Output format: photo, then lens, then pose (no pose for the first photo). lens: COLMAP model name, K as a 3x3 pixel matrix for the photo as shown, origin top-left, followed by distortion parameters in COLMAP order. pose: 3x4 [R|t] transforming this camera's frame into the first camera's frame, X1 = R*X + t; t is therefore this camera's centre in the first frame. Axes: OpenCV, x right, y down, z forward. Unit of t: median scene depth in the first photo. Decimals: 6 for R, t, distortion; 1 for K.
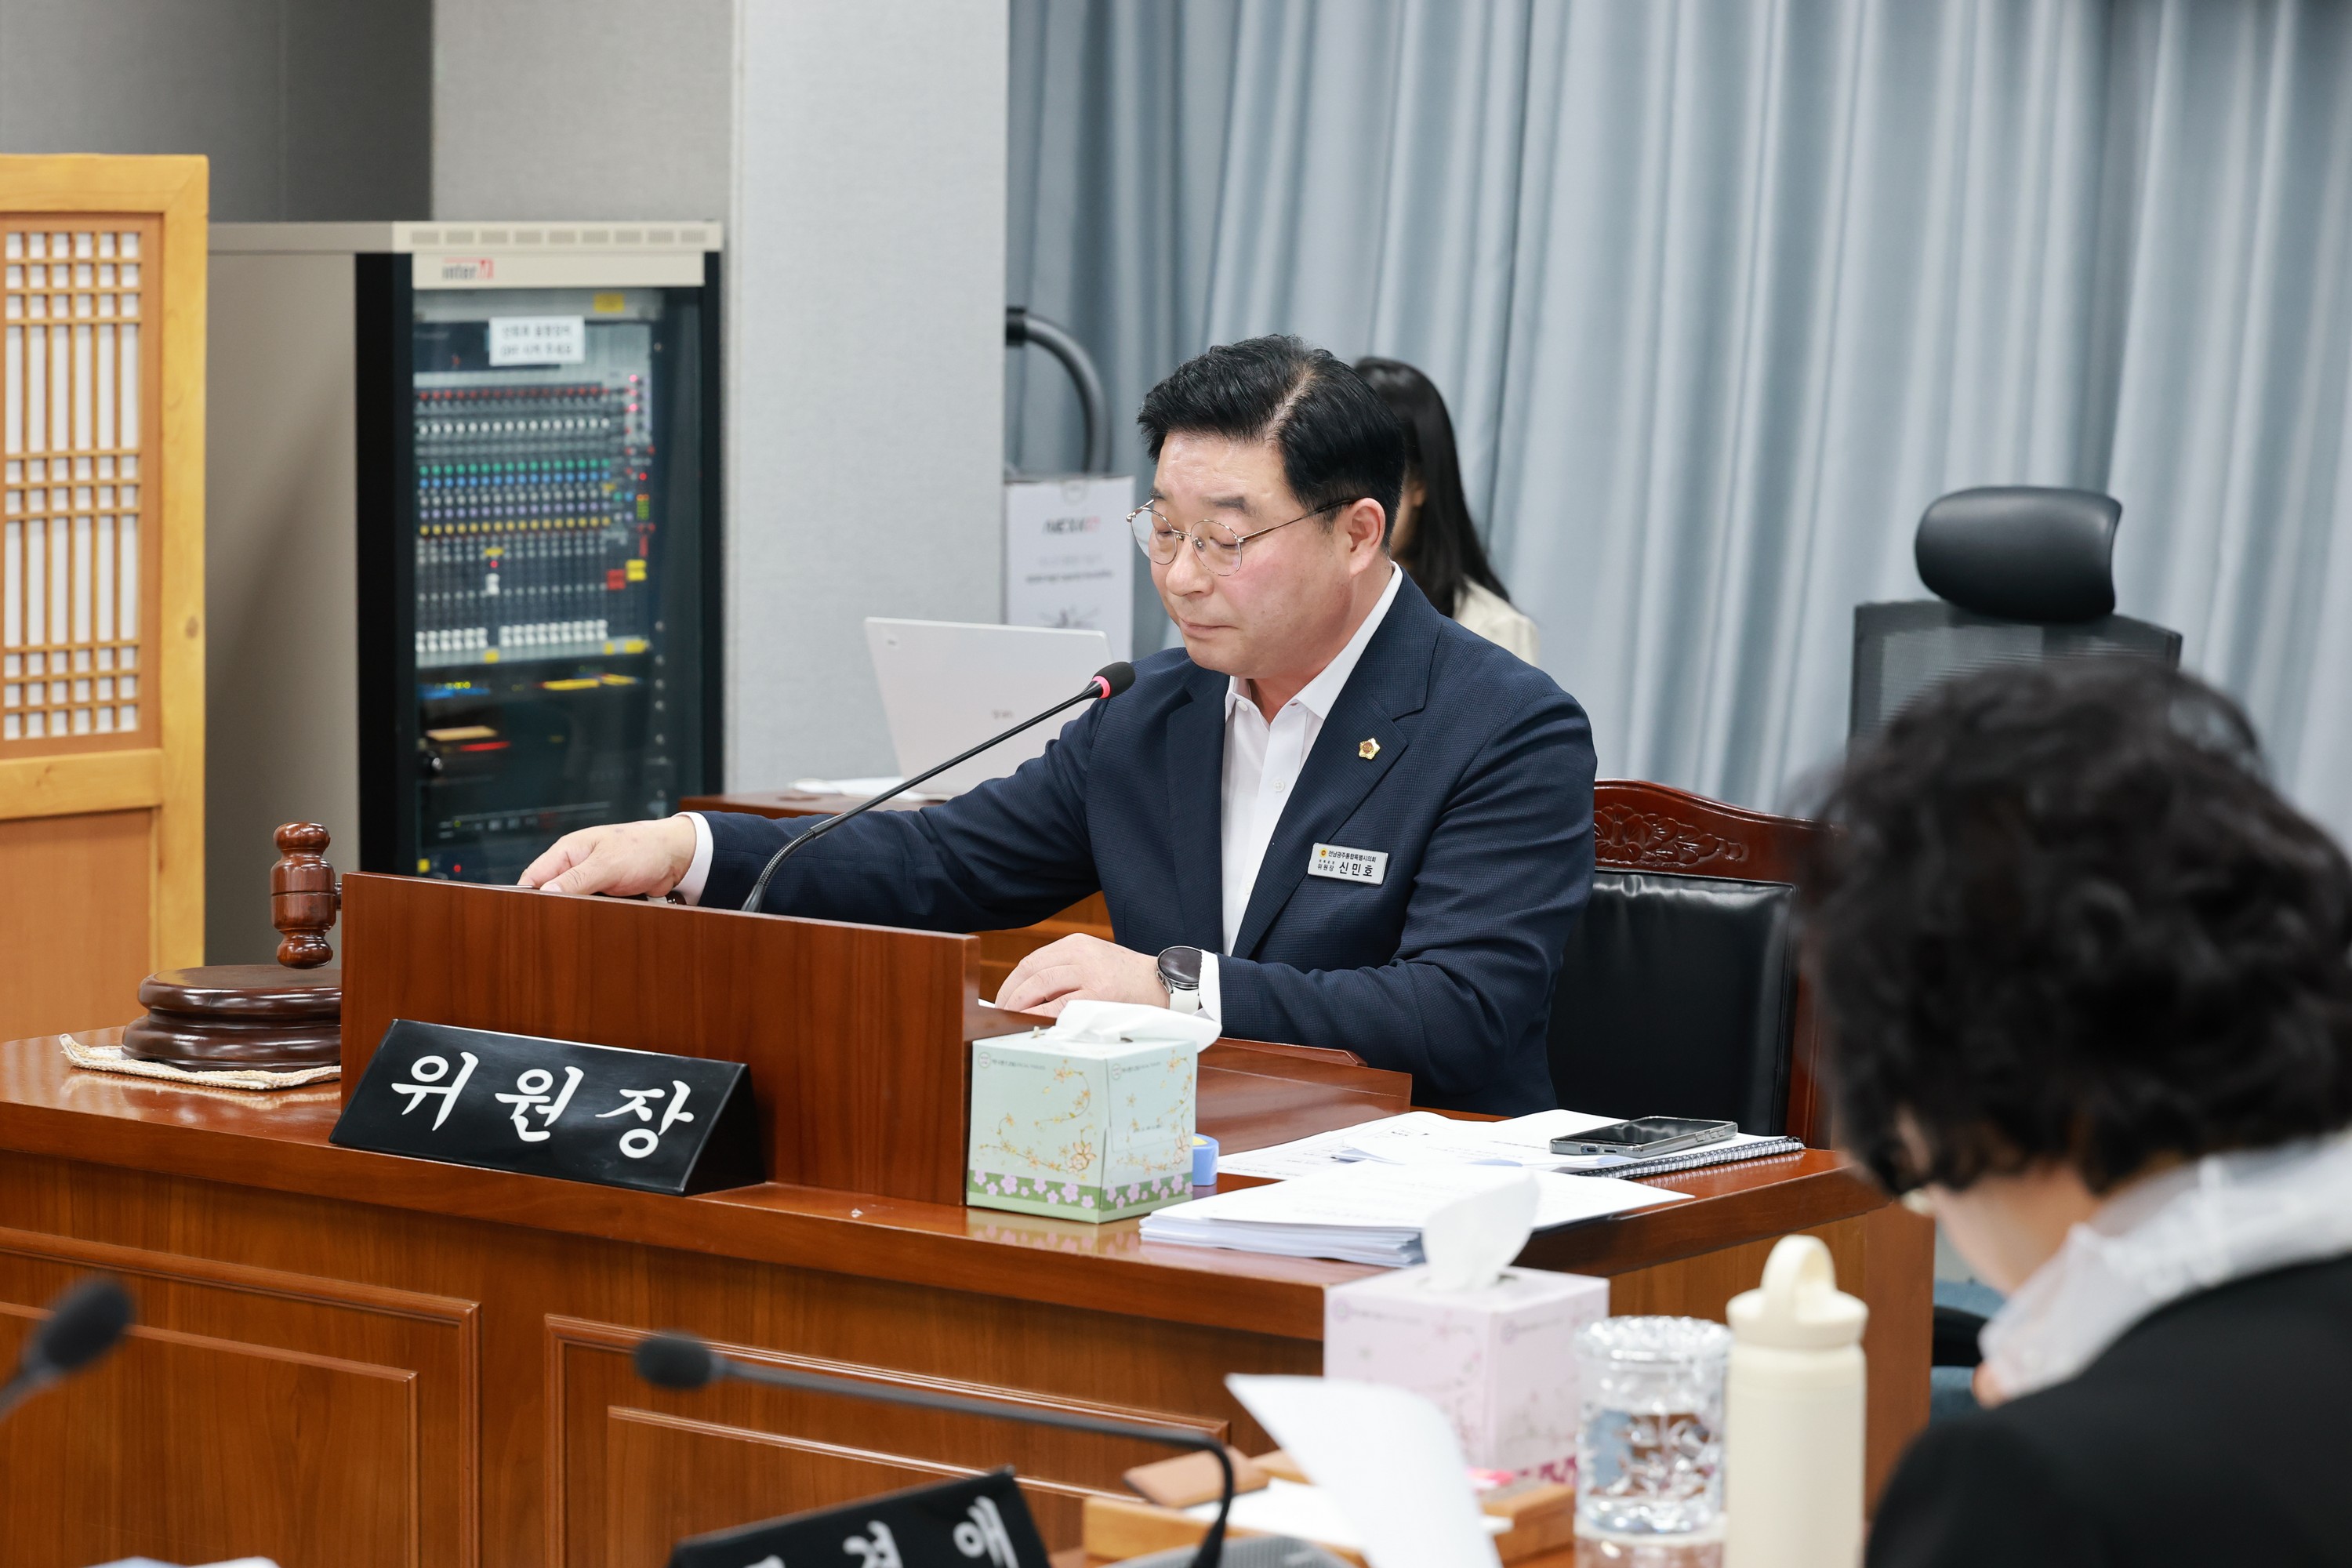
lens RADIAL K [[6414.7, 0, 1176.0], [0, 6414.7, 784.0], [0, 0, 1]] dist [-0.103636, -0.807752]
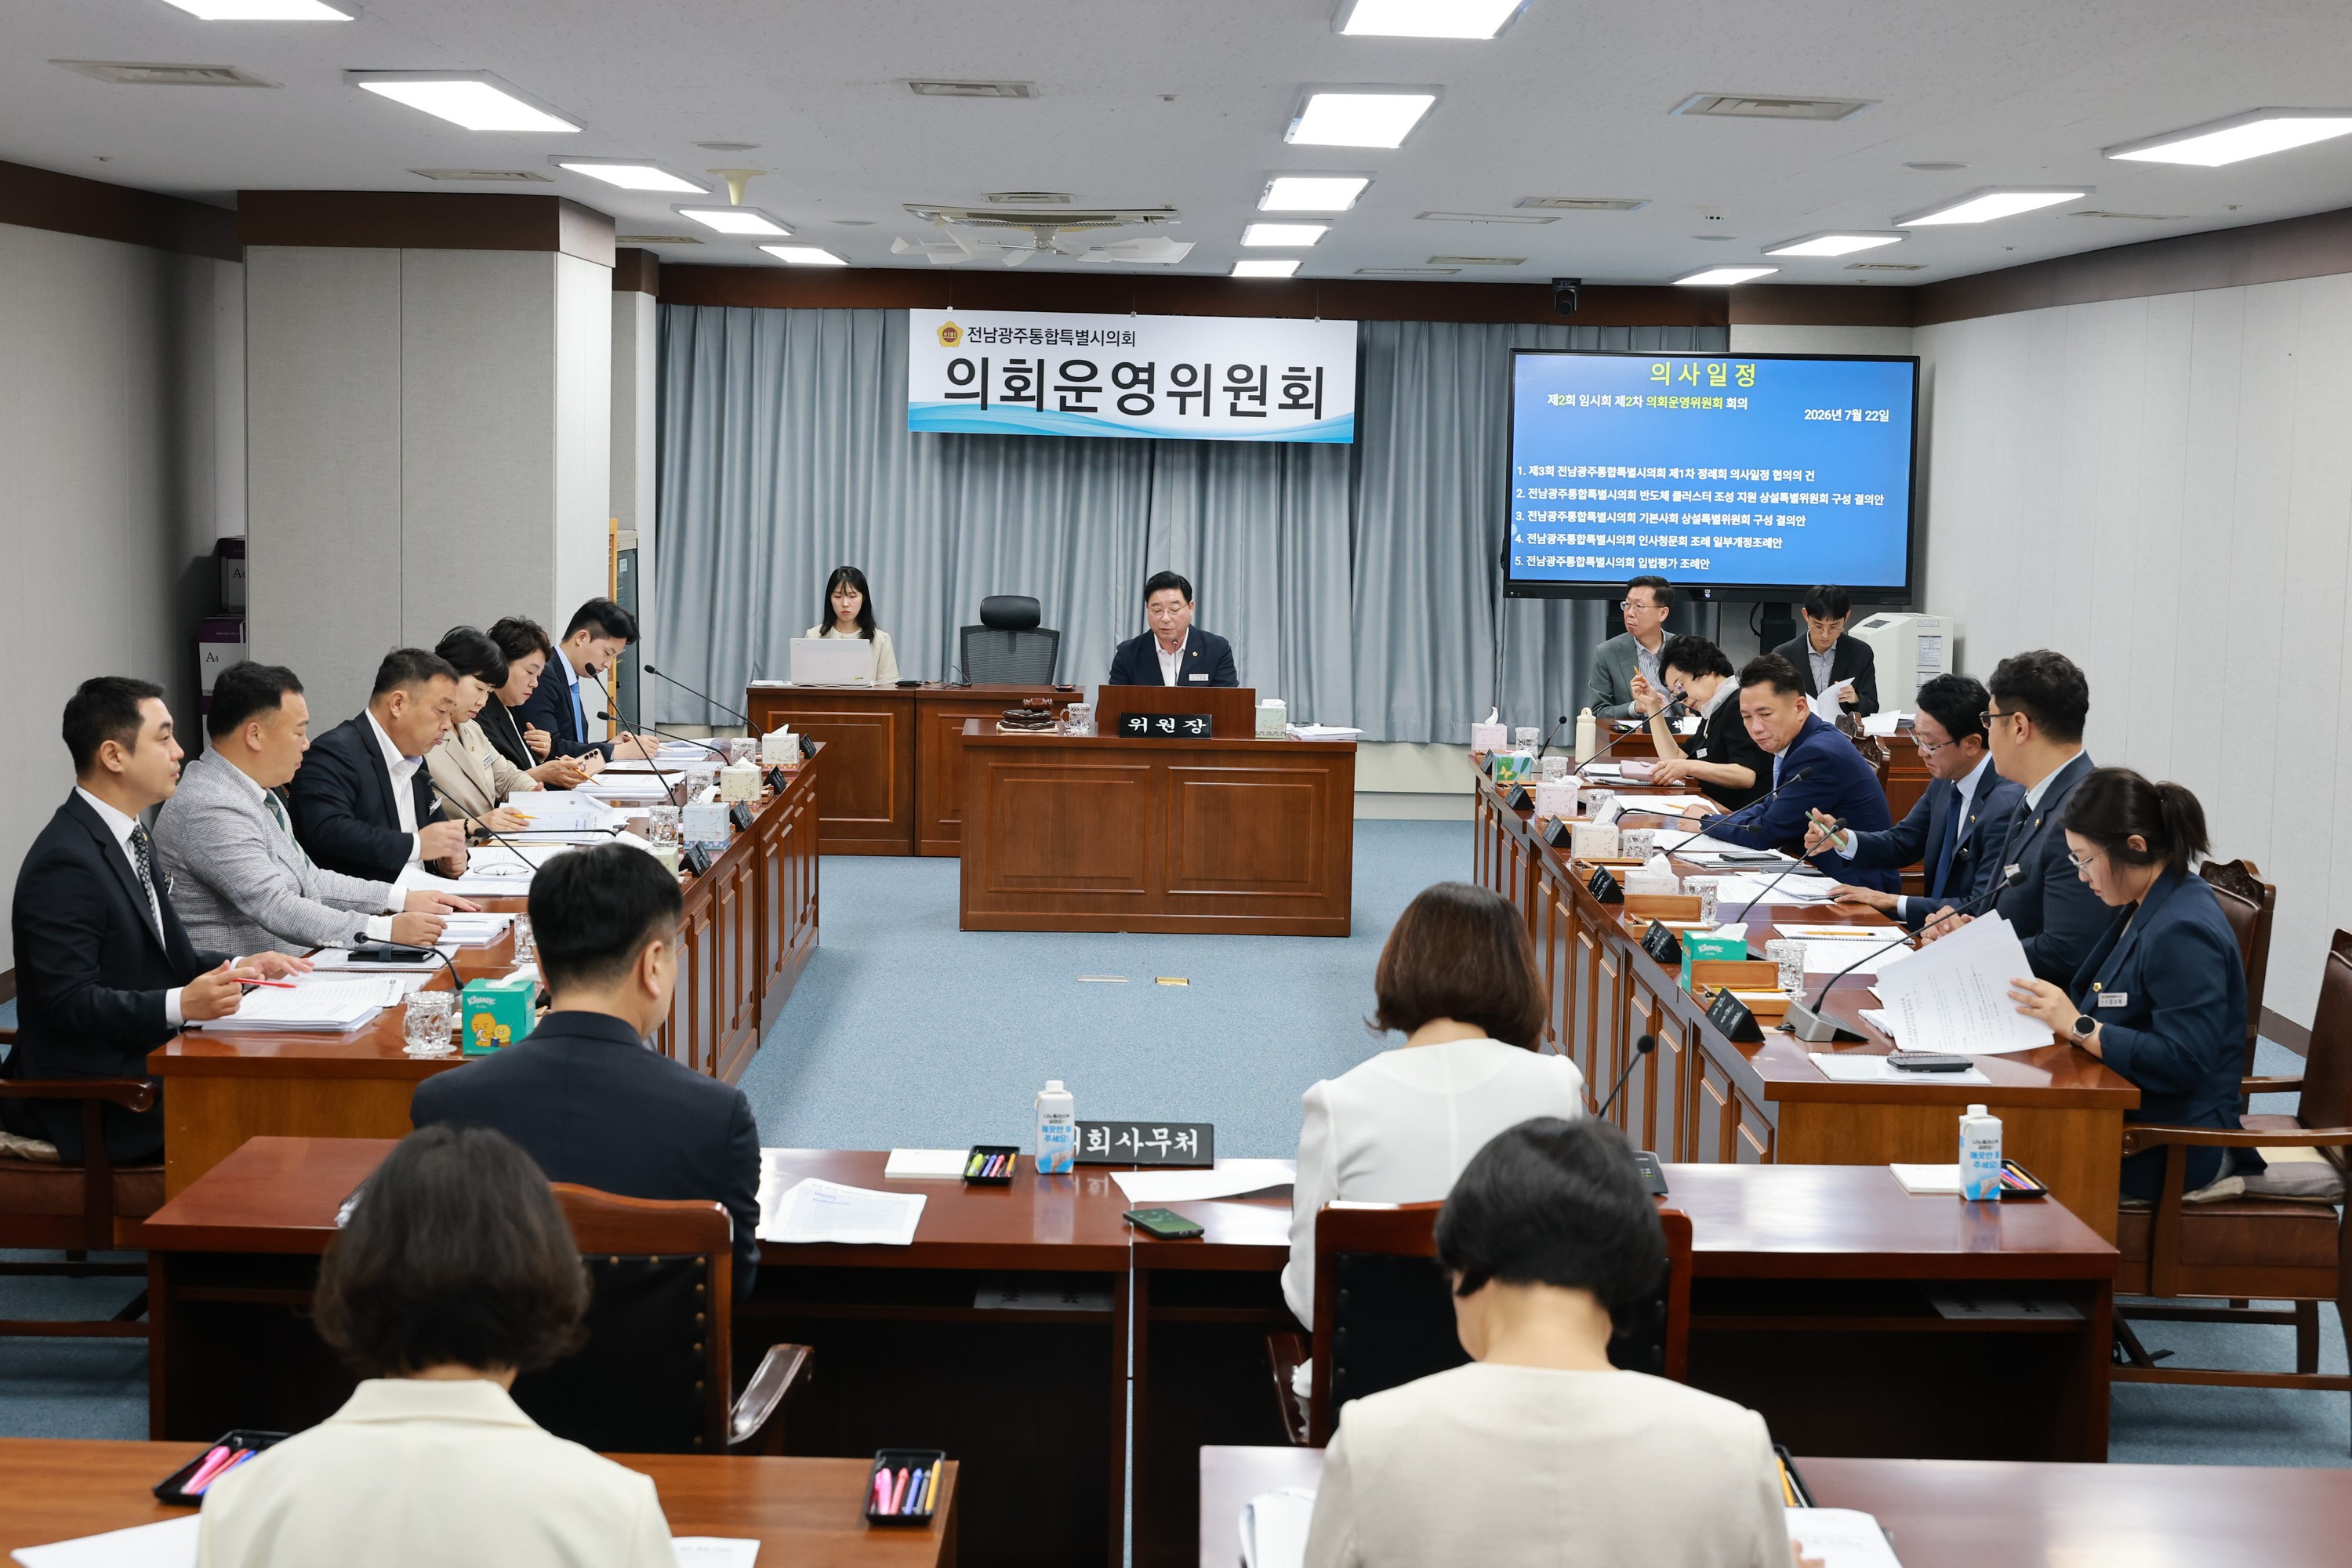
lens RADIAL K [[3281.4, 0, 1176.0], [0, 3281.4, 784.0], [0, 0, 1]] dist [-0.004955, 0.018951]
pose [[0.784680, -0.061589, 0.616834, -1.717533], [0.048797, 0.998101, 0.037583, -0.002411], [-0.617978, 0.000609, 0.786195, -1.083664]]
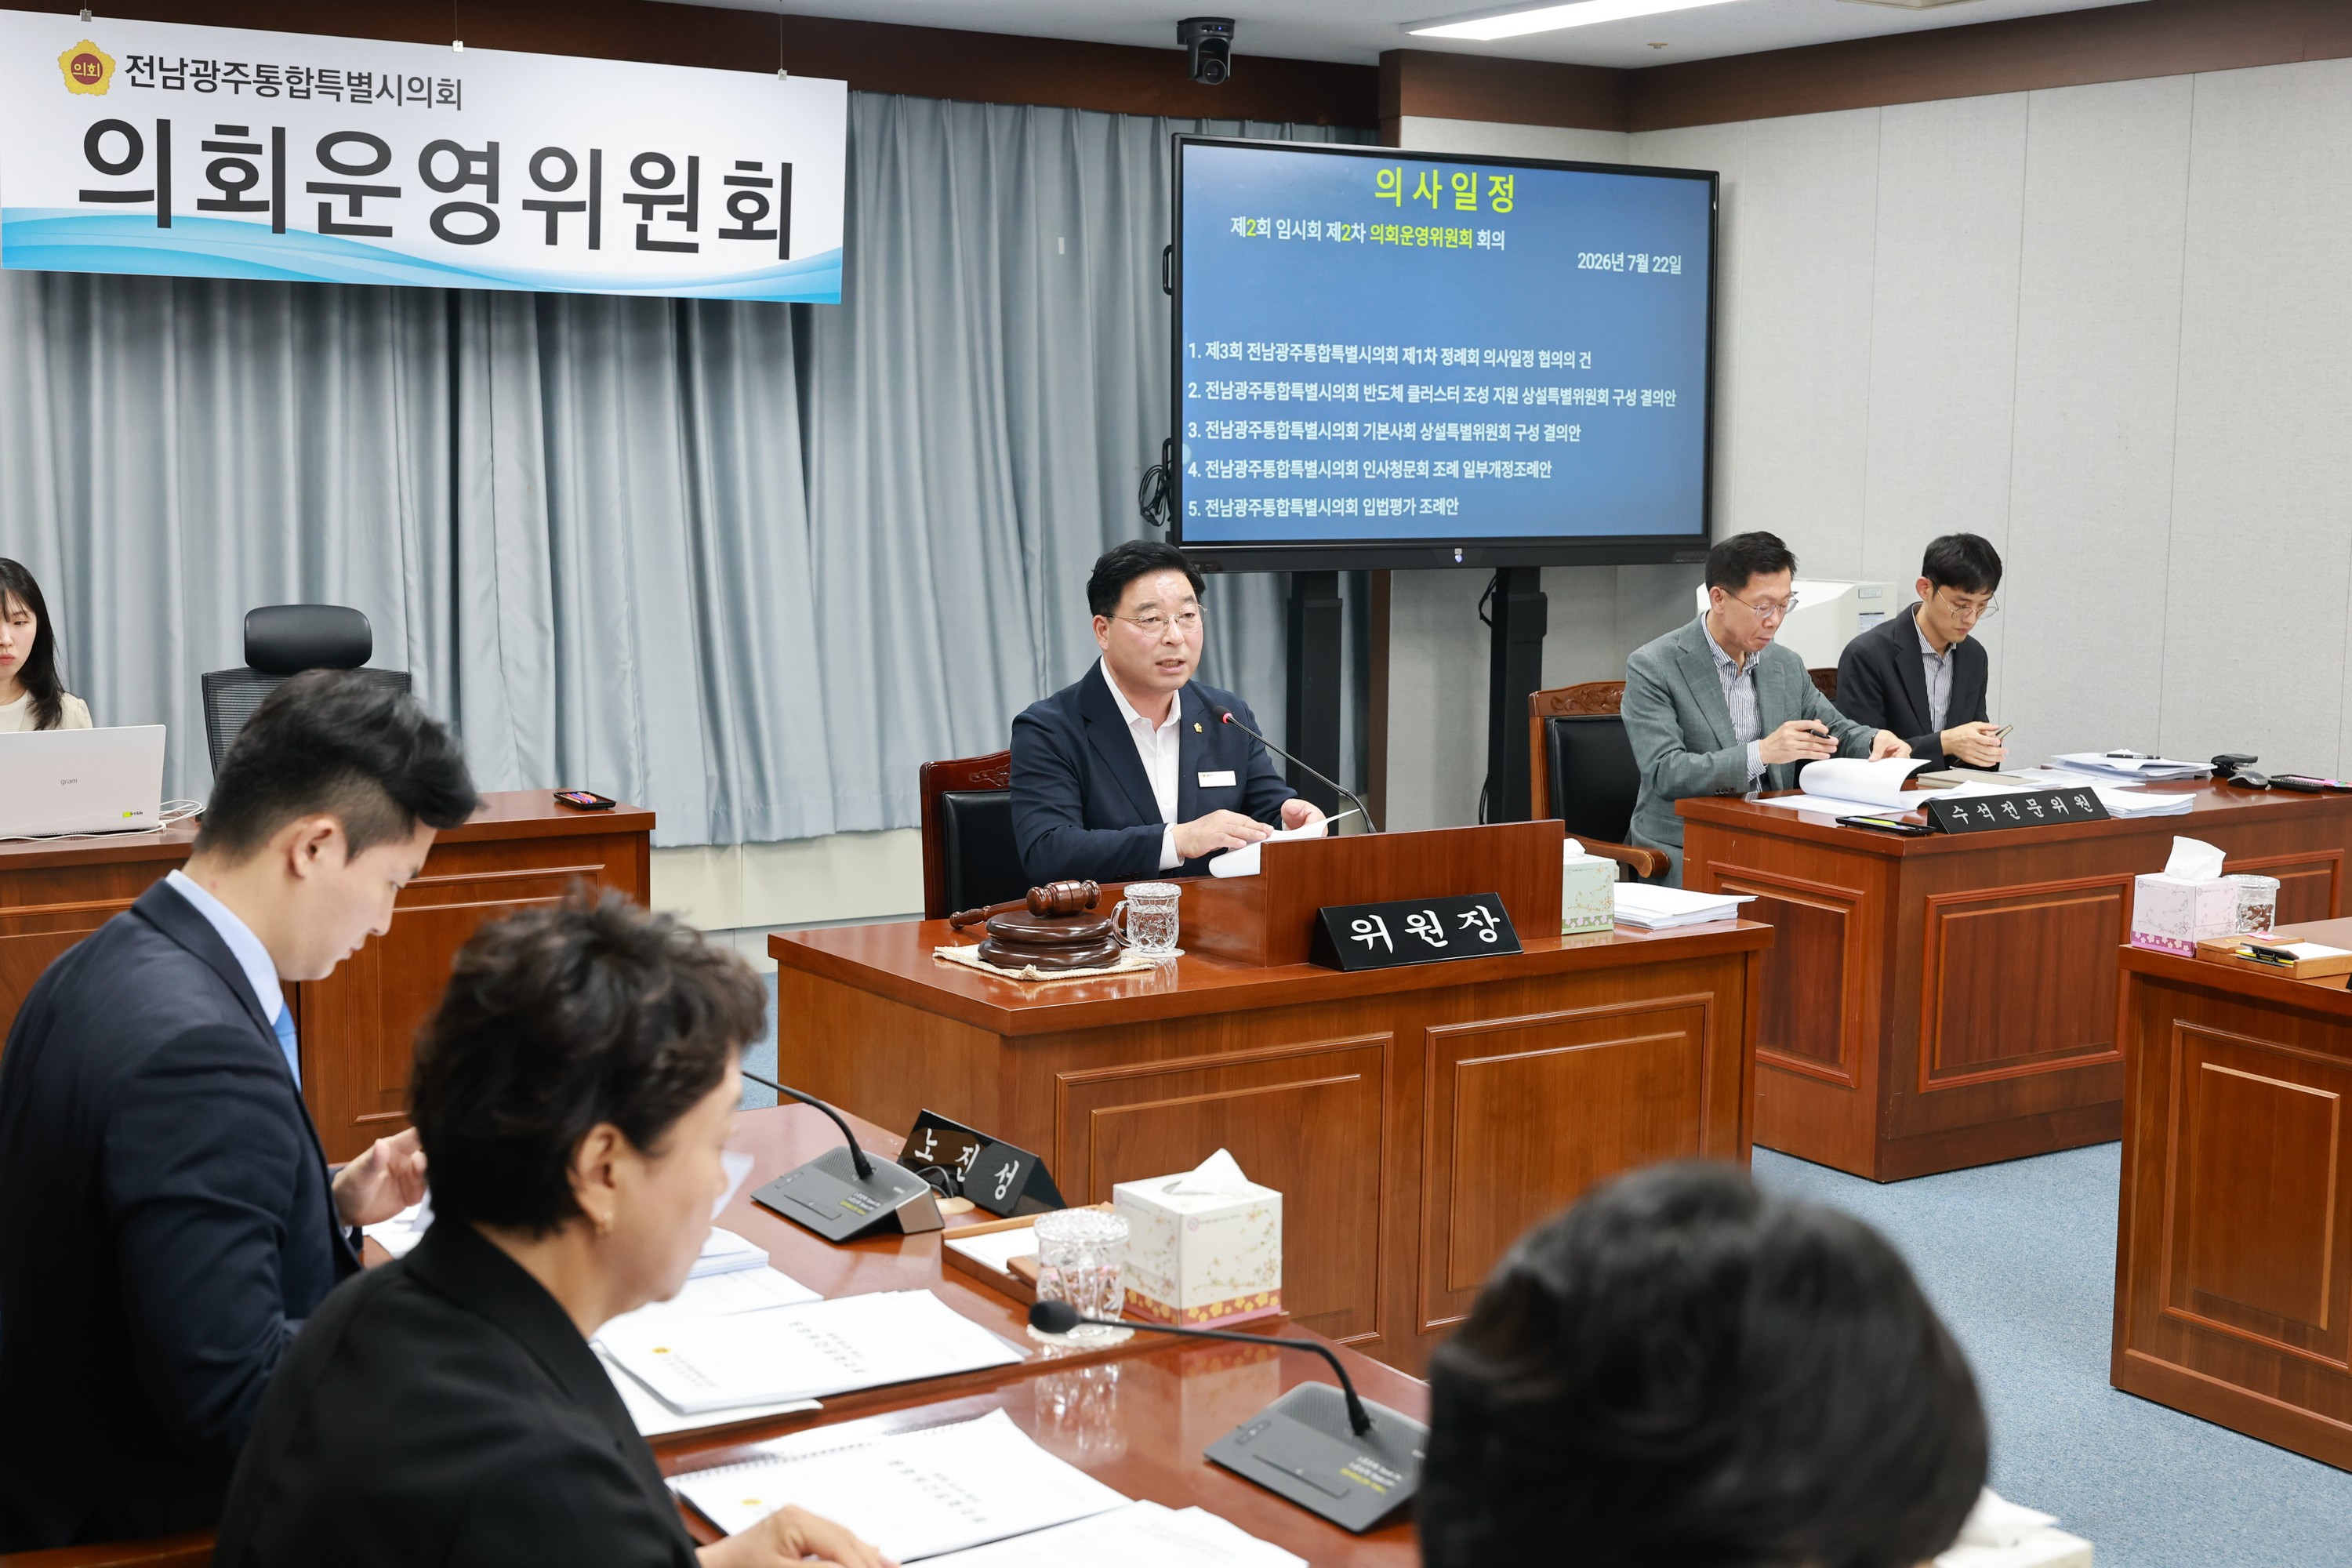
lens RADIAL K [[3052.7, 0, 1176.0], [0, 3052.7, 784.0], [0, 0, 1]] dist [-0.005824, -0.008682]
pose [[0.338810, -0.120474, 0.933110, -1.055163], [0.079464, 0.991889, 0.099210, -0.104039], [-0.937493, 0.040535, 0.345635, 0.717099]]
